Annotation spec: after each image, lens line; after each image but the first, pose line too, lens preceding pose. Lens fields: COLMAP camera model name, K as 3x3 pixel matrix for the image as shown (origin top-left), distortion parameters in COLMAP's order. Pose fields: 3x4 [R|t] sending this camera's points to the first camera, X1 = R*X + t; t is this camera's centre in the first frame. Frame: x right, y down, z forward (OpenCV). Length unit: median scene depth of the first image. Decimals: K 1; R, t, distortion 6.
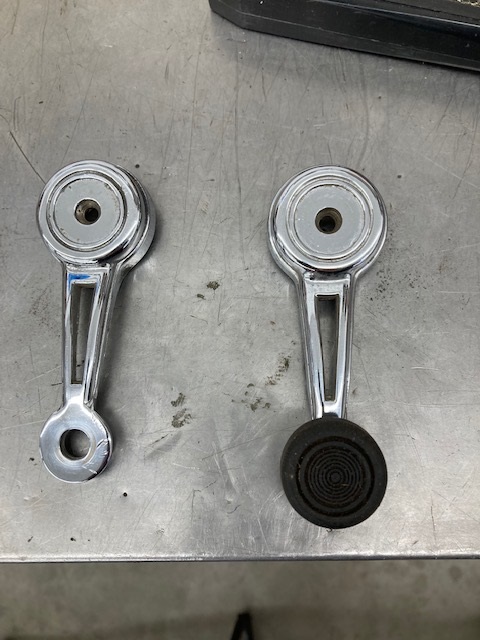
lens RADIAL K [[525.3, 0, 240.0], [0, 525.3, 320.0], [0, 0, 1]] dist [-0.009947, 0.003249]
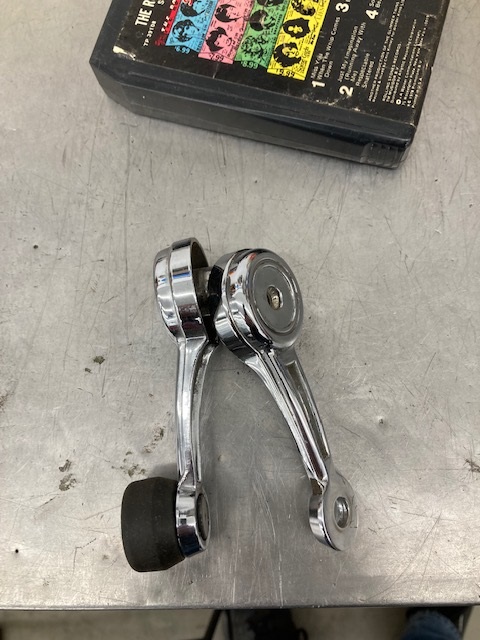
lens RADIAL K [[525.3, 0, 240.0], [0, 525.3, 320.0], [0, 0, 1]] dist [-0.009947, 0.003249]
pose [[0.999954, -0.008726, 0.003993, 0.226878], [0.008587, 0.999403, 0.033469, -0.173417], [-0.004283, -0.033434, 0.999432, -0.103533]]
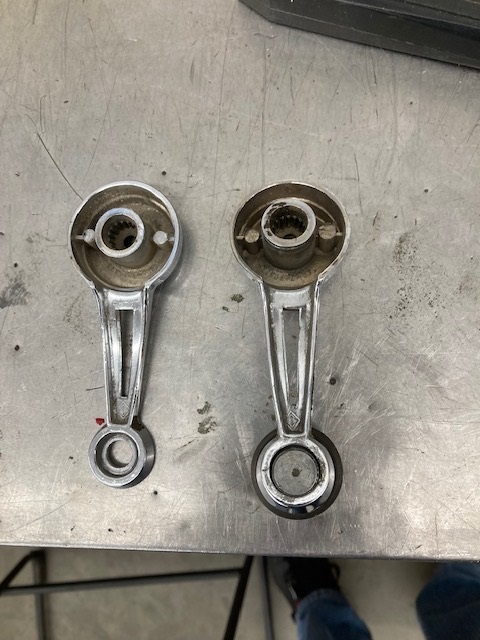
lens RADIAL K [[525.3, 0, 240.0], [0, 525.3, 320.0], [0, 0, 1]] dist [-0.009947, 0.003249]
pose [[0.999253, 0.018859, -0.033731, -0.010278], [-0.013943, 0.989989, 0.140452, -0.158211], [0.036042, -0.139876, 0.989513, -0.030479]]
